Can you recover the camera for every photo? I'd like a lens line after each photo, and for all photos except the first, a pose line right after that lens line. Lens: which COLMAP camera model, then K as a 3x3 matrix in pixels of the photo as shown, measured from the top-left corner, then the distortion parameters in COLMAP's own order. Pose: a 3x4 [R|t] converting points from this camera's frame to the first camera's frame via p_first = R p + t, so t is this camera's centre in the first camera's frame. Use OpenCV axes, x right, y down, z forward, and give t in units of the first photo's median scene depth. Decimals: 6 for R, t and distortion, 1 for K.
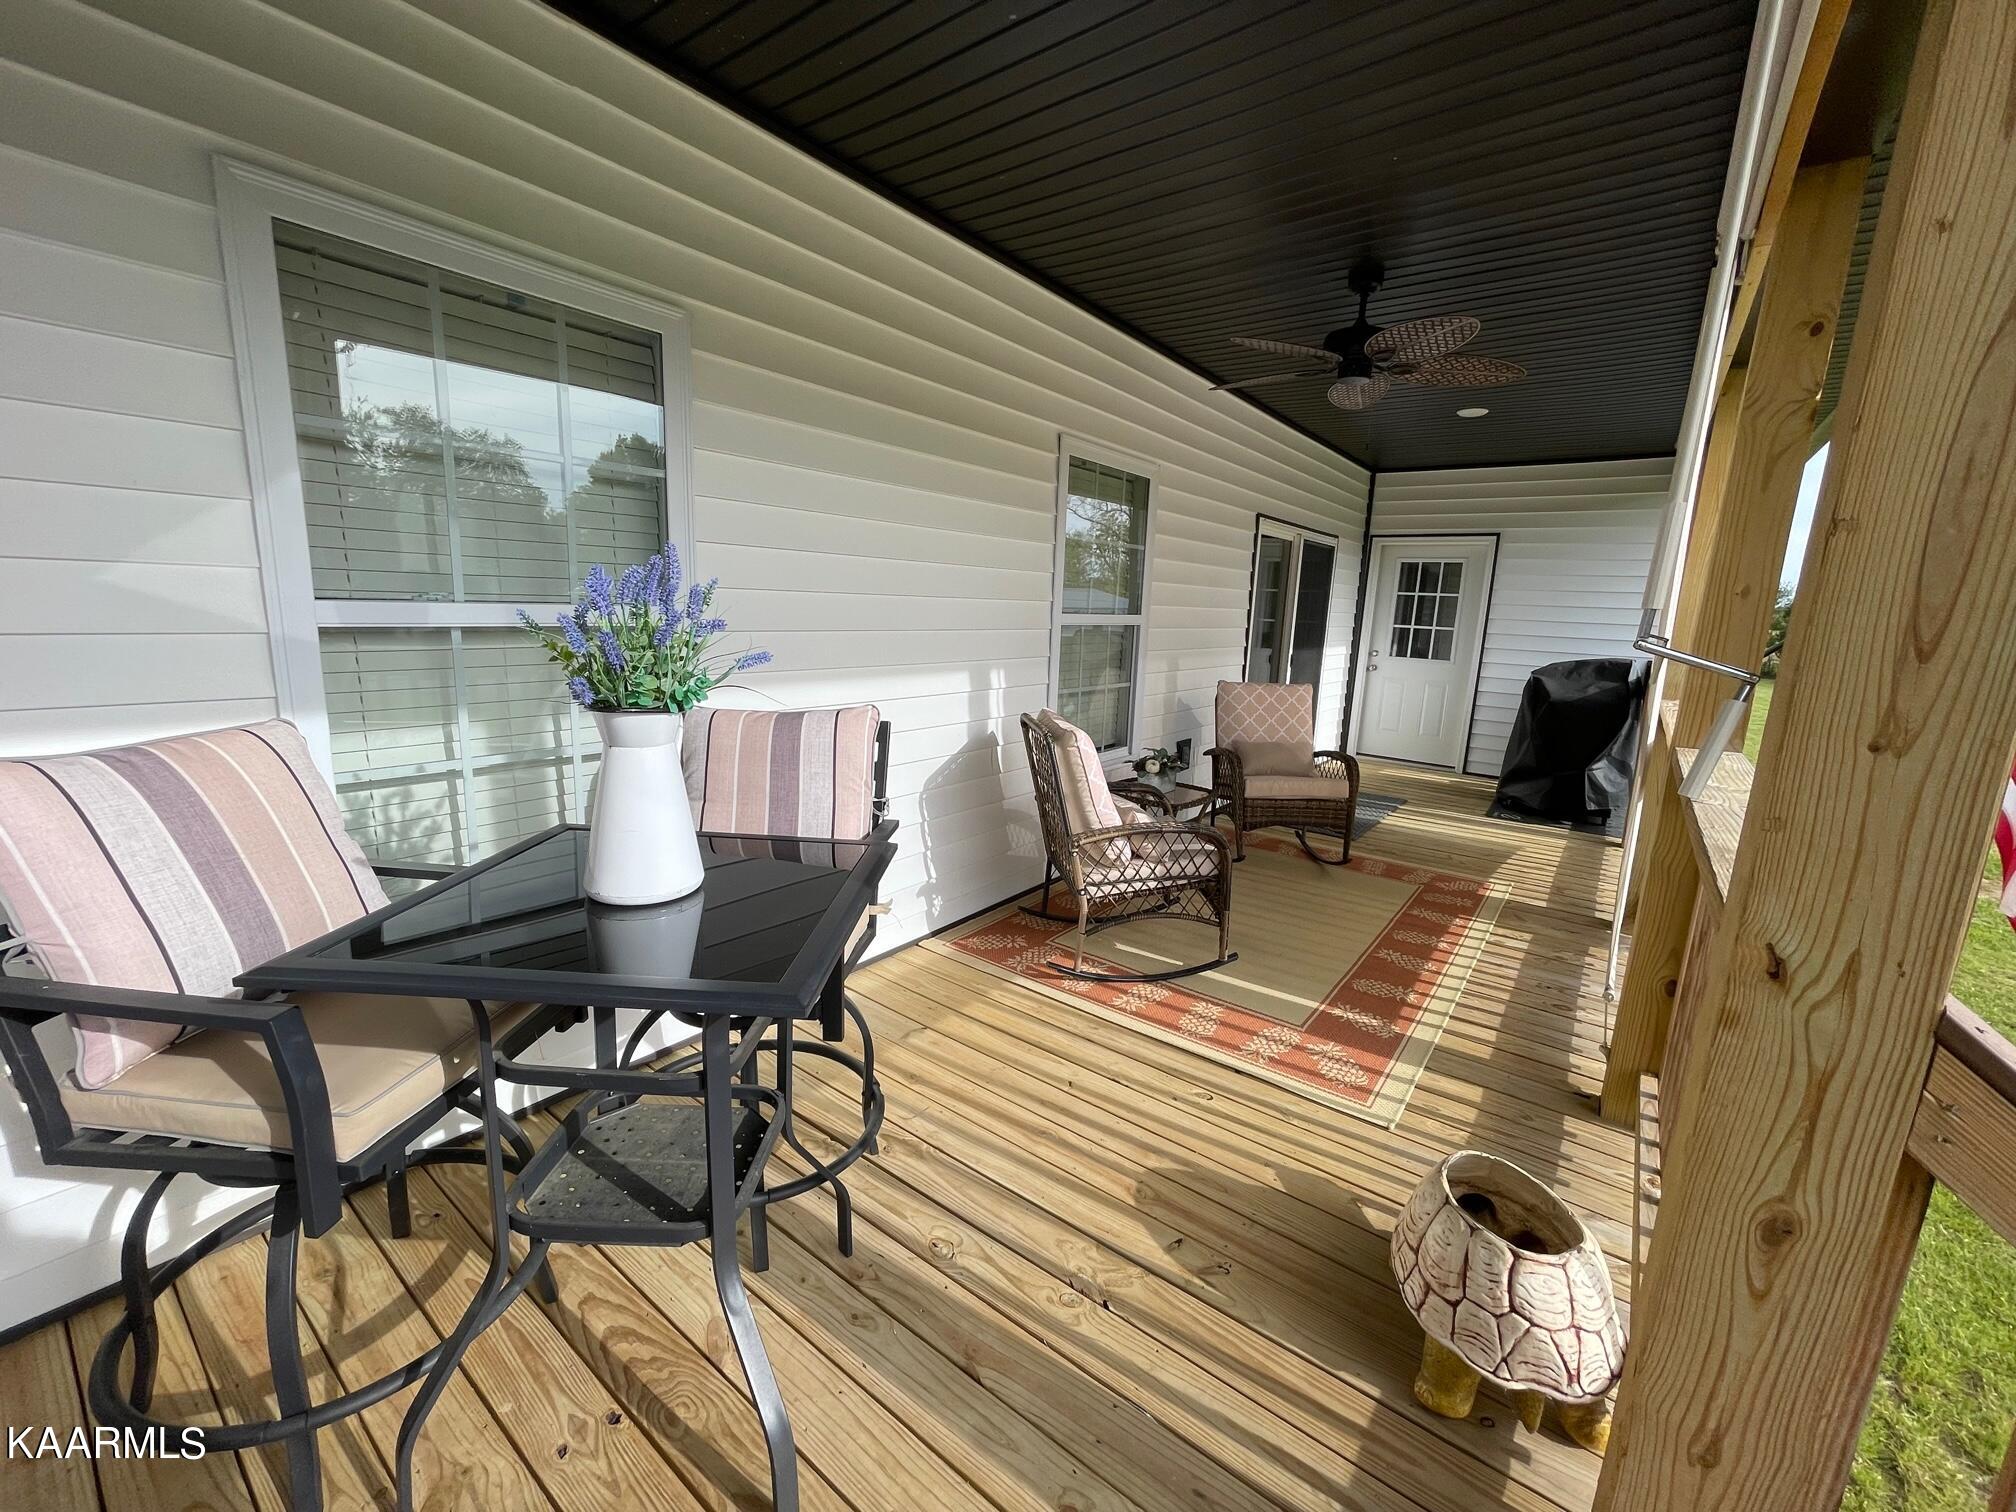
lens RADIAL K [[815.2, 0, 1009.3], [0, 815.2, 747.9], [0, 0, 1]] dist [-0.003835, -0.000795]
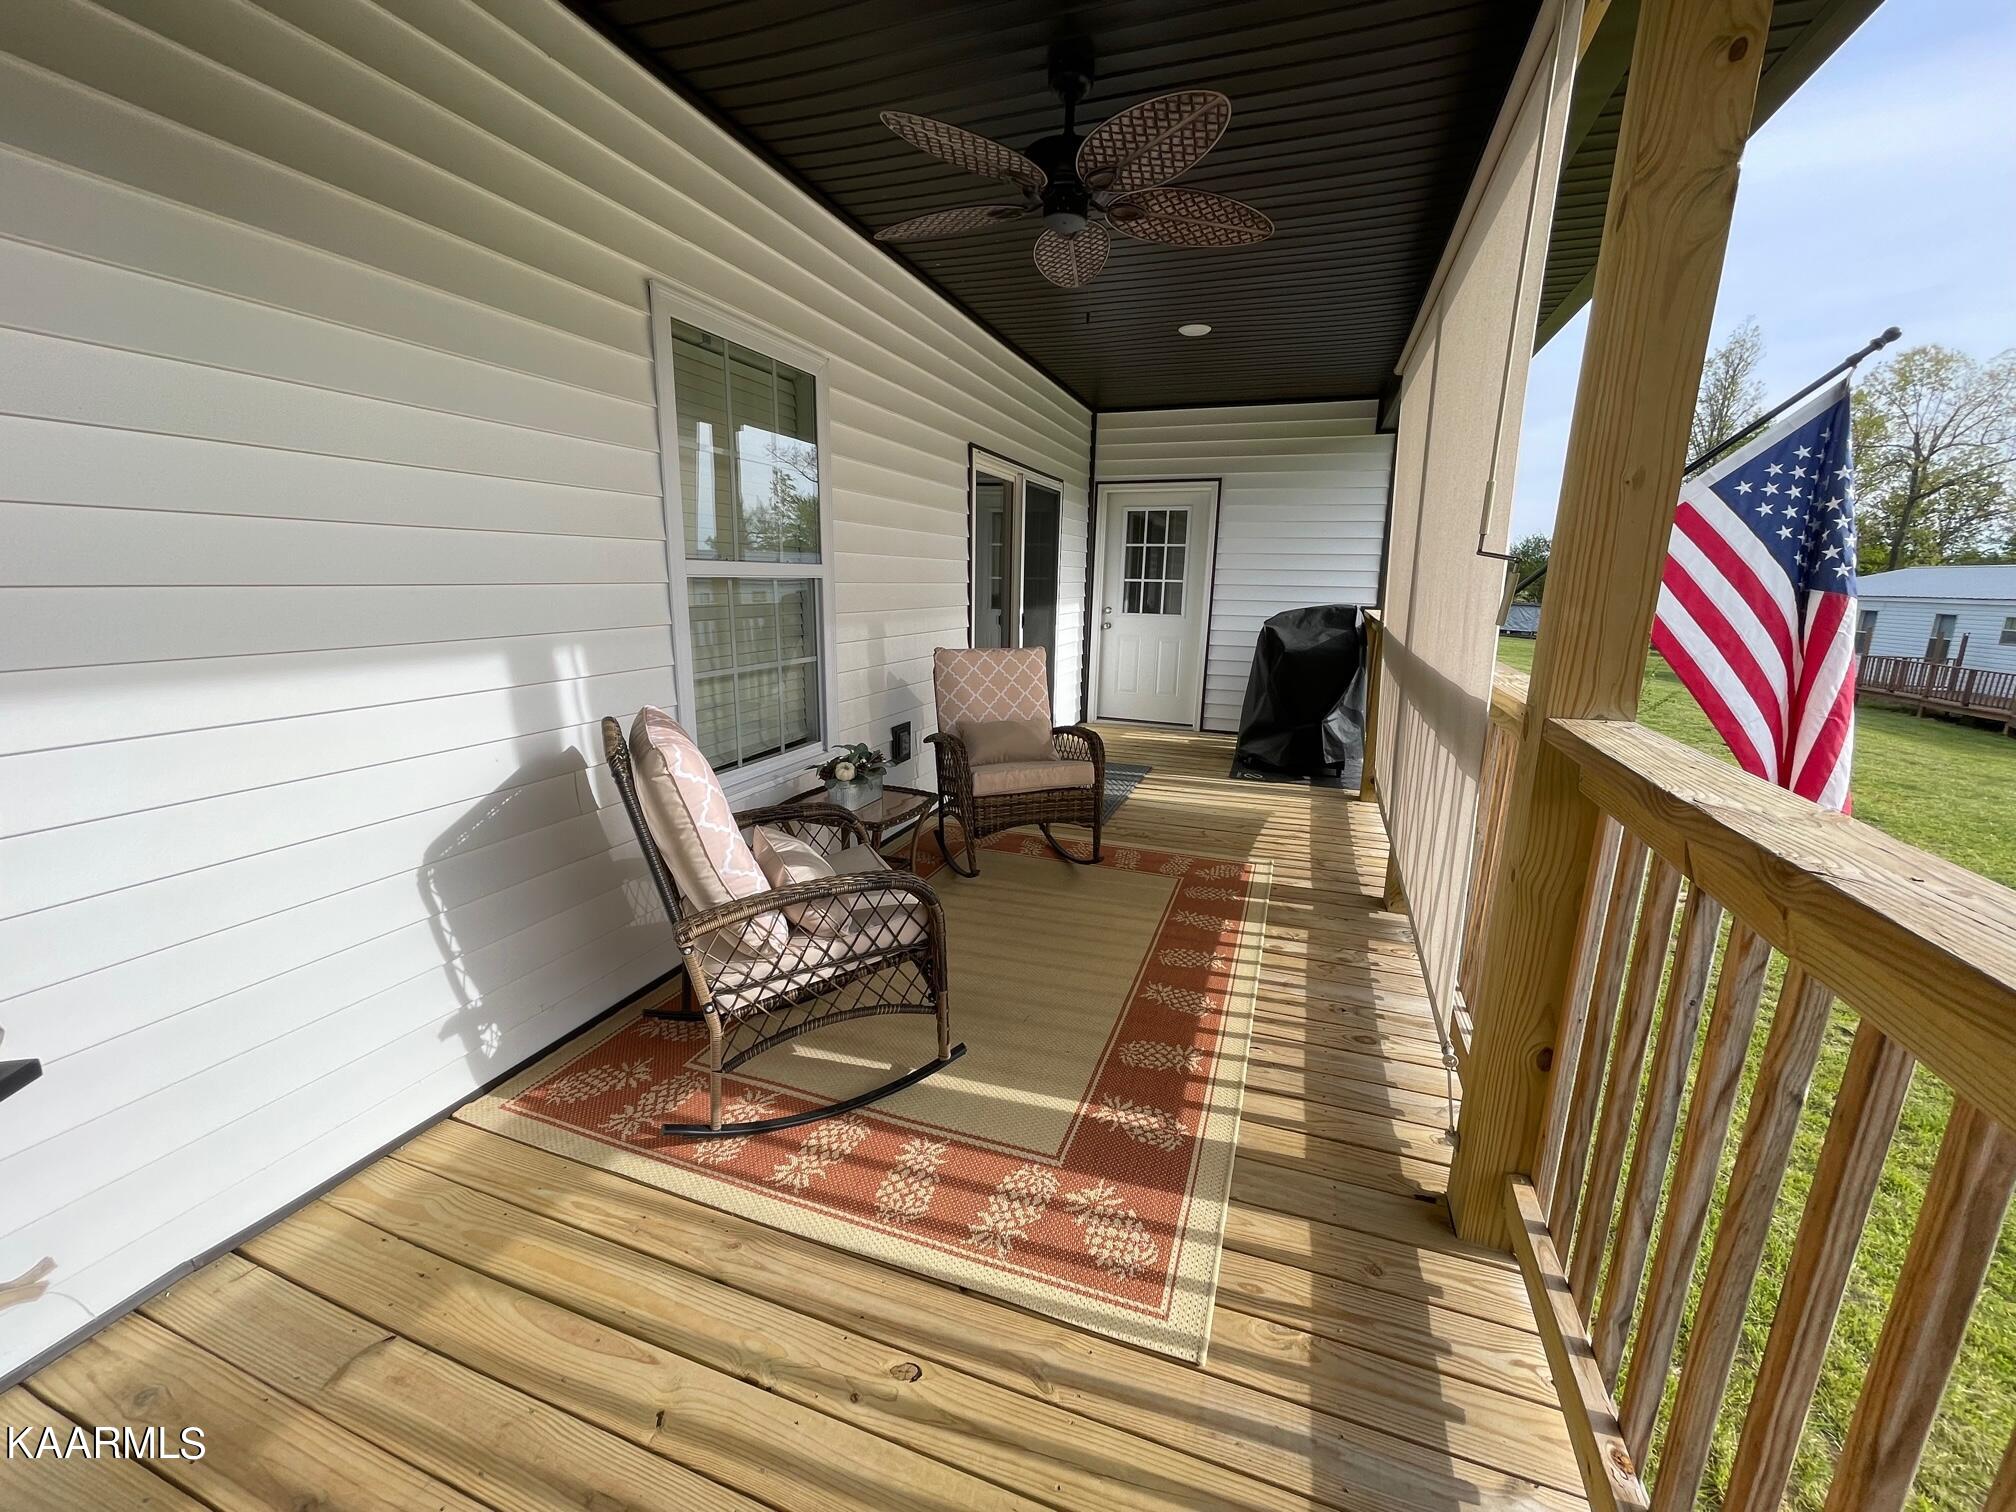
lens RADIAL K [[815.2, 0, 1002.8], [0, 815.2, 761.8], [0, 0, 1]] dist [-0.003835, -0.000795]
pose [[0.955324, -0.089289, 0.281752, 0.127577], [0.074198, 0.995200, 0.063806, -0.026128], [-0.286097, -0.040050, 0.957363, 0.314293]]
